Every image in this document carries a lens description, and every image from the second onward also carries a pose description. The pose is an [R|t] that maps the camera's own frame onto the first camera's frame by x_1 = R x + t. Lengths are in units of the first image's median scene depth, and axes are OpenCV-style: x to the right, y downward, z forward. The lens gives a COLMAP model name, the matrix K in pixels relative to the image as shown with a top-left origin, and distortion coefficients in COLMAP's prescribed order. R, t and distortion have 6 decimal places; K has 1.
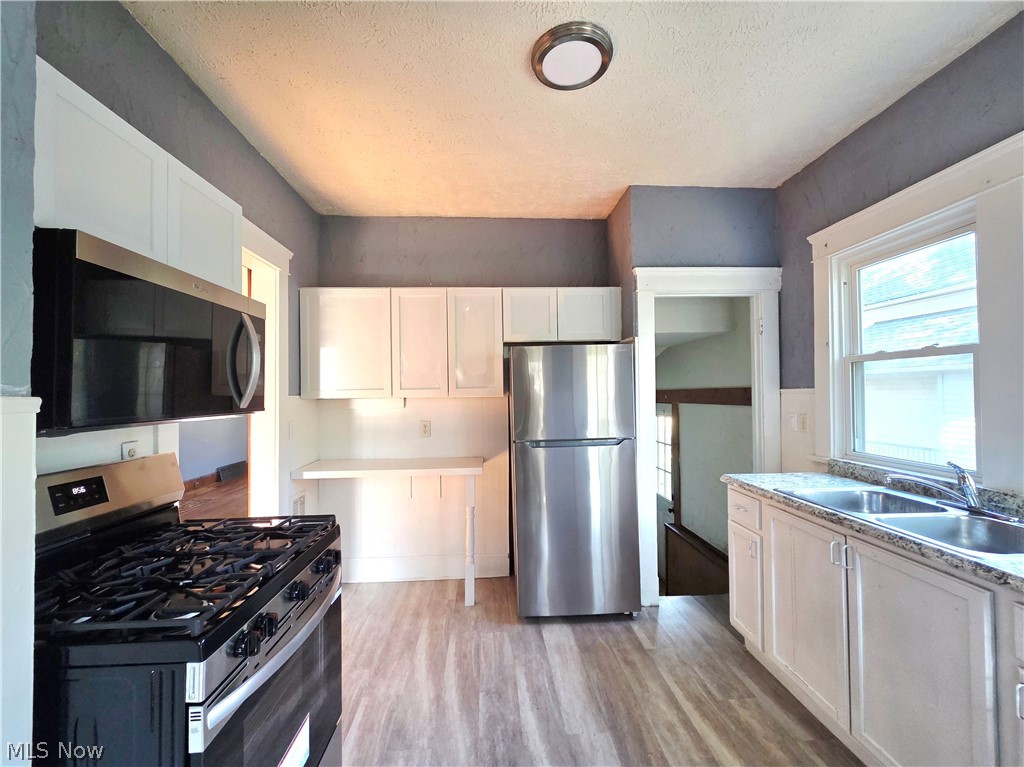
lens RADIAL K [[418.2, 0, 507.8], [0, 418.2, 383.6], [0, 0, 1]] dist [0.007418, -0.001259]
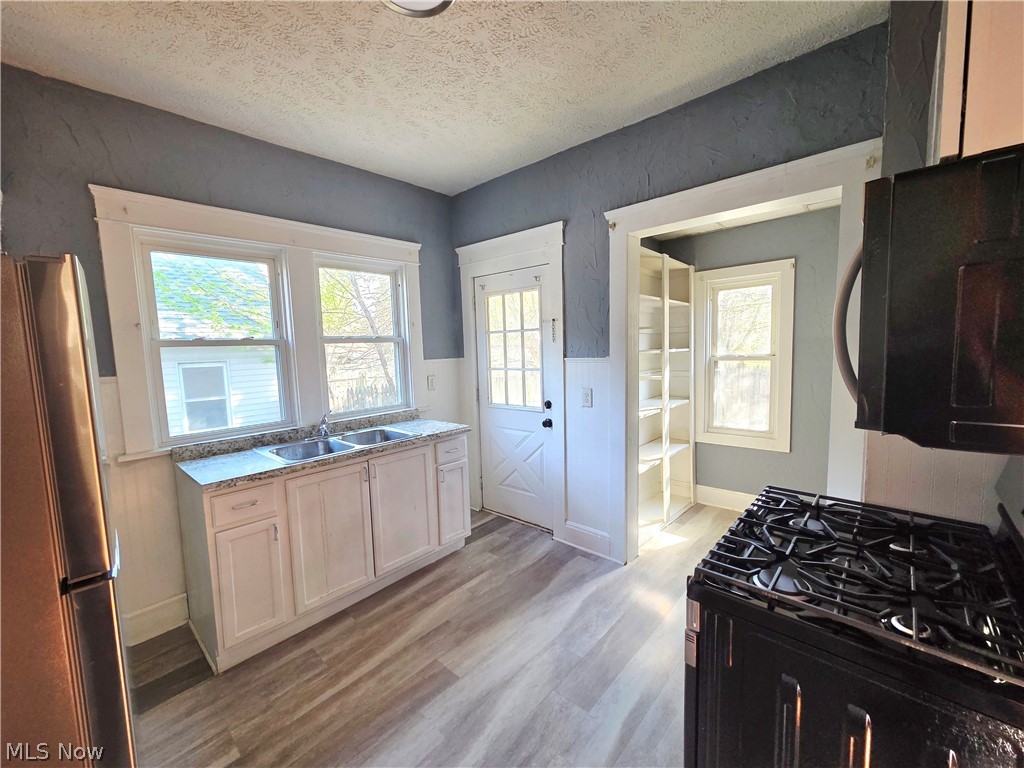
lens RADIAL K [[418.2, 0, 512.3], [0, 418.2, 383.8], [0, 0, 1]] dist [0.007418, -0.001259]
pose [[-0.702943, -0.035972, 0.710336, -0.536837], [0.020598, 0.997272, 0.070886, -0.021614], [-0.710948, 0.064460, -0.700284, 1.326830]]
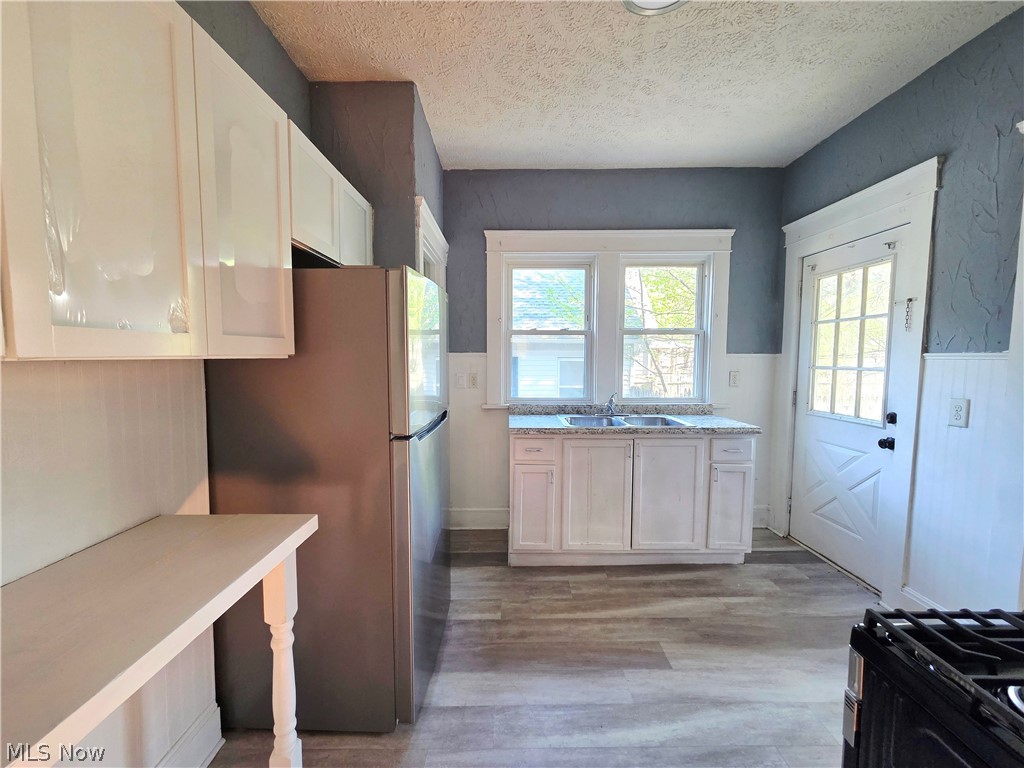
lens RADIAL K [[418.2, 0, 511.6], [0, 418.2, 384.4], [0, 0, 1]] dist [0.007418, -0.001259]
pose [[0.051321, -0.058269, 0.996981, -0.710411], [-0.026238, 0.997873, 0.059671, 0.038704], [-0.998337, -0.029222, 0.049683, 1.108603]]
